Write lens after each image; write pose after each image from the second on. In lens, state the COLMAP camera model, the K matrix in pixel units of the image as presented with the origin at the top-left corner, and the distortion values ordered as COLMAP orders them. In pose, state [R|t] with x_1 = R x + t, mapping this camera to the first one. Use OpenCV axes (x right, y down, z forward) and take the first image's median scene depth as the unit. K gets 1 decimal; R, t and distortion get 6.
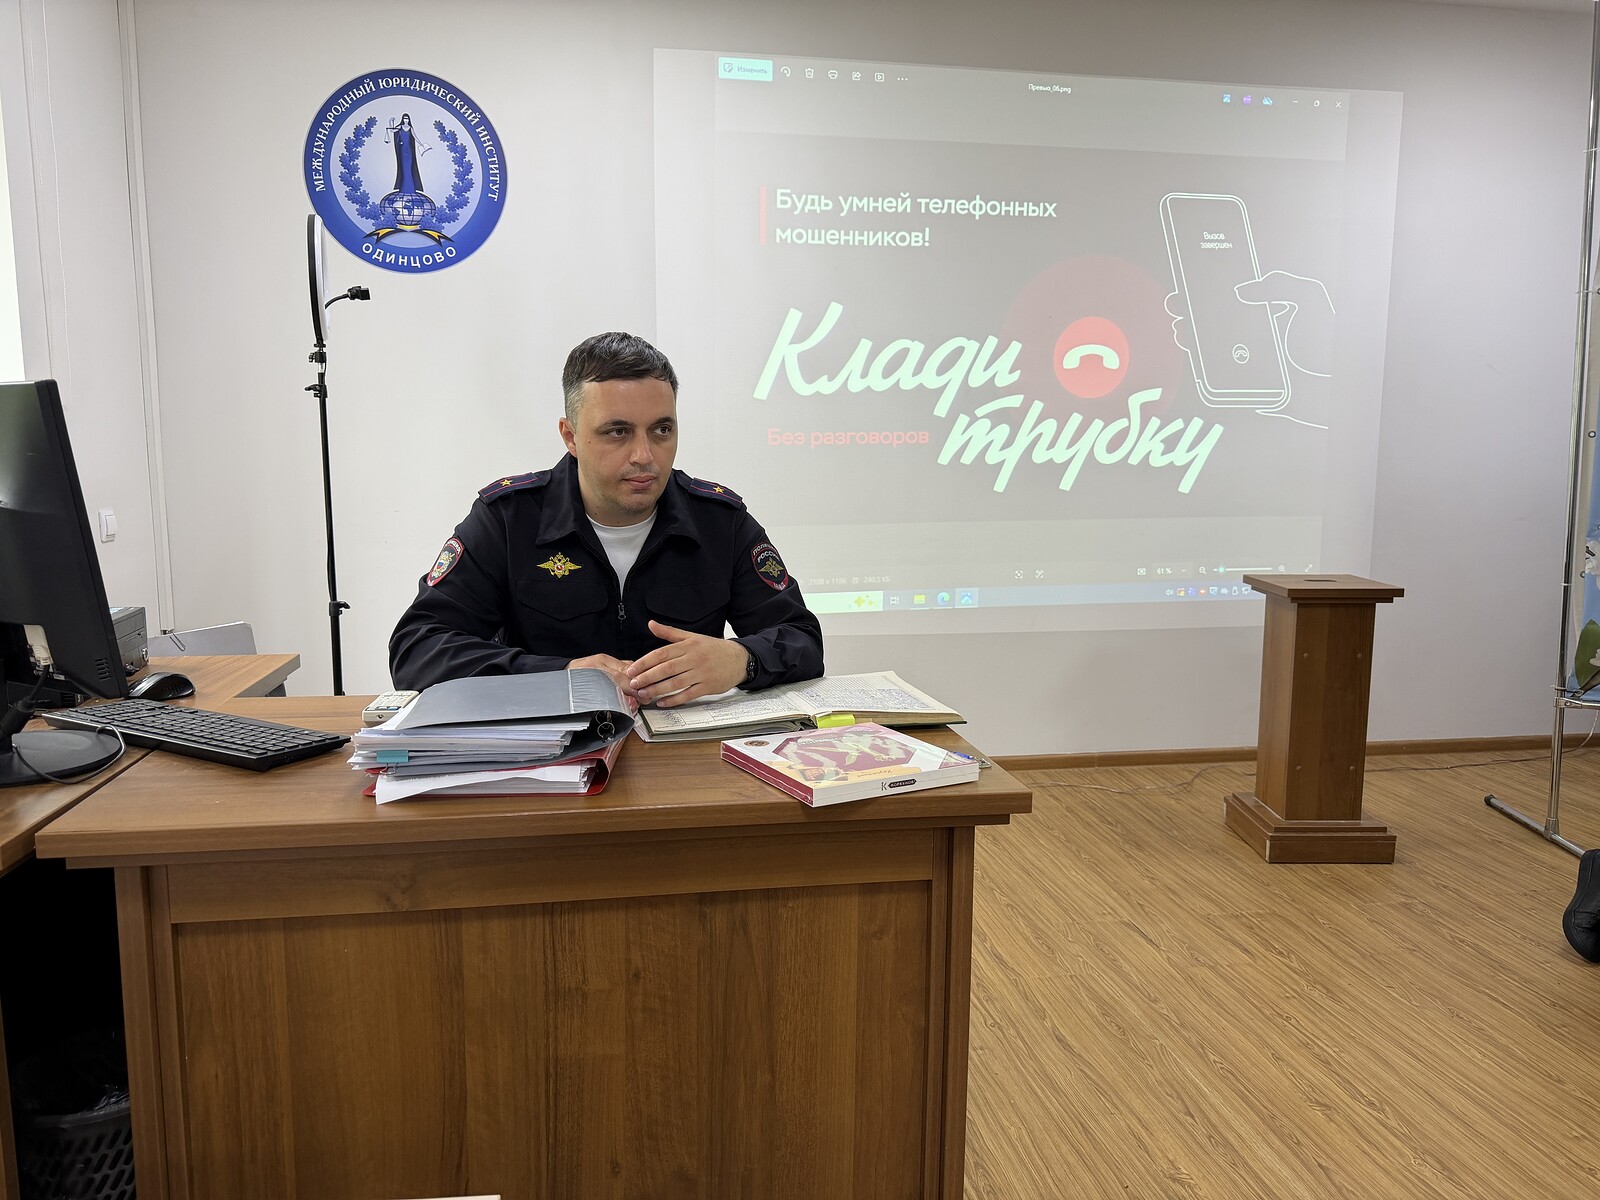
lens RADIAL K [[1126.7, 0, 797.2], [0, 1126.7, 605.2], [0, 0, 1]] dist [0.161591, -0.331118]
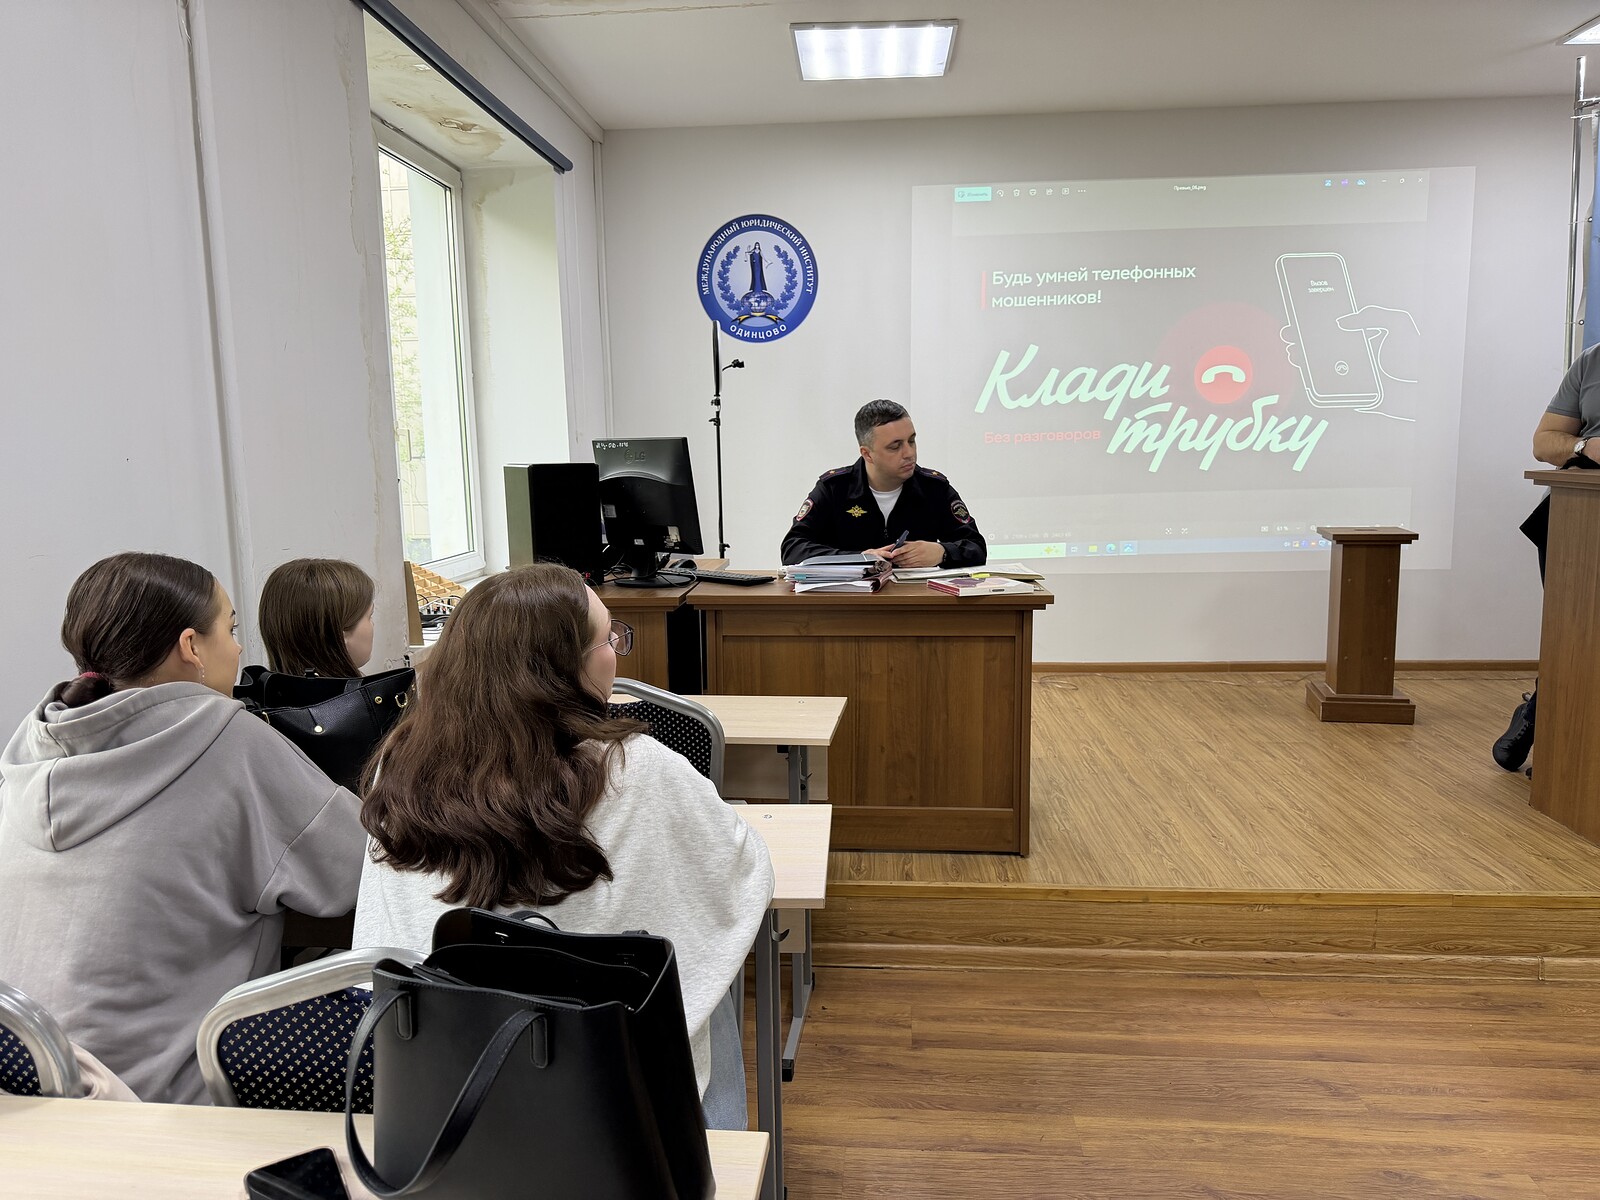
lens RADIAL K [[1126.7, 0, 797.2], [0, 1126.7, 605.2], [0, 0, 1]] dist [0.161591, -0.331118]
pose [[0.973620, 0.011485, -0.227888, 0.082212], [-0.009034, 0.999890, 0.011794, 0.059087], [0.227998, -0.009424, 0.973616, -0.541404]]
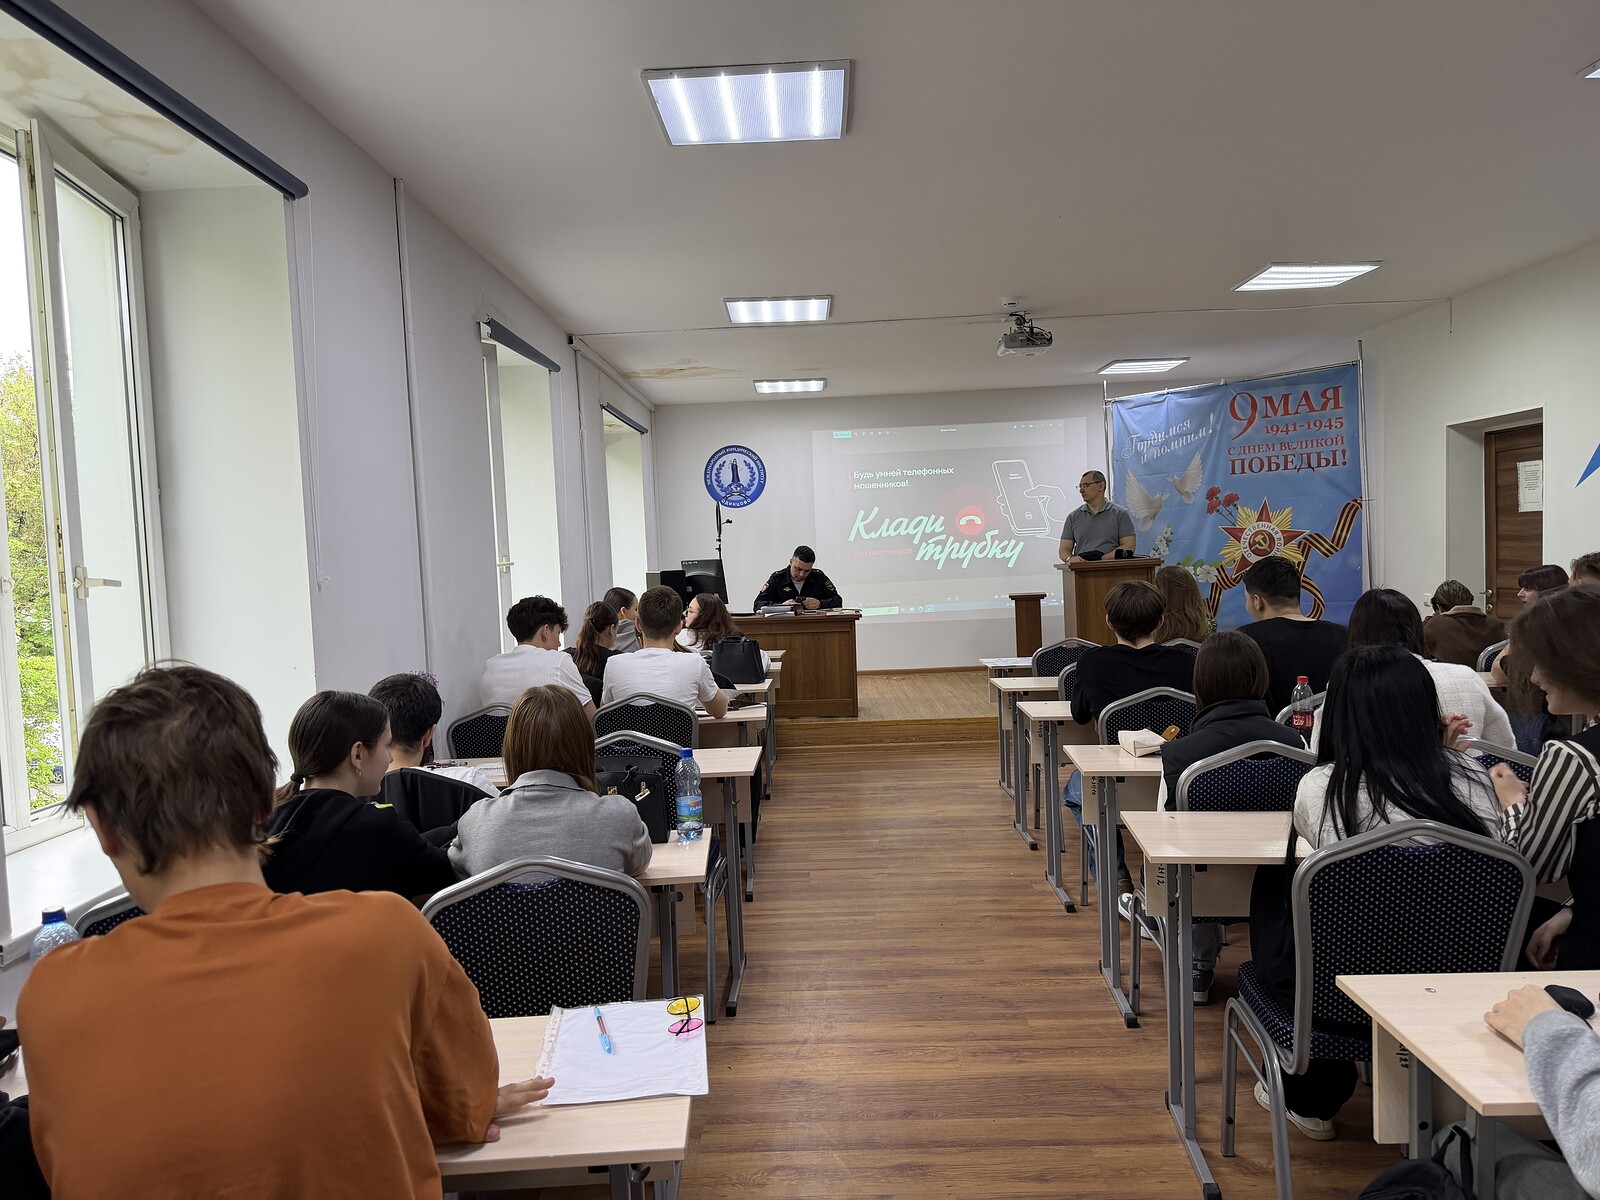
lens RADIAL K [[1126.7, 0, 797.2], [0, 1126.7, 605.2], [0, 0, 1]] dist [0.161591, -0.331118]
pose [[0.983652, -0.036856, -0.176270, 0.359342], [0.022320, 0.996237, -0.083746, 0.236040], [0.178693, 0.078443, 0.980773, -1.975572]]
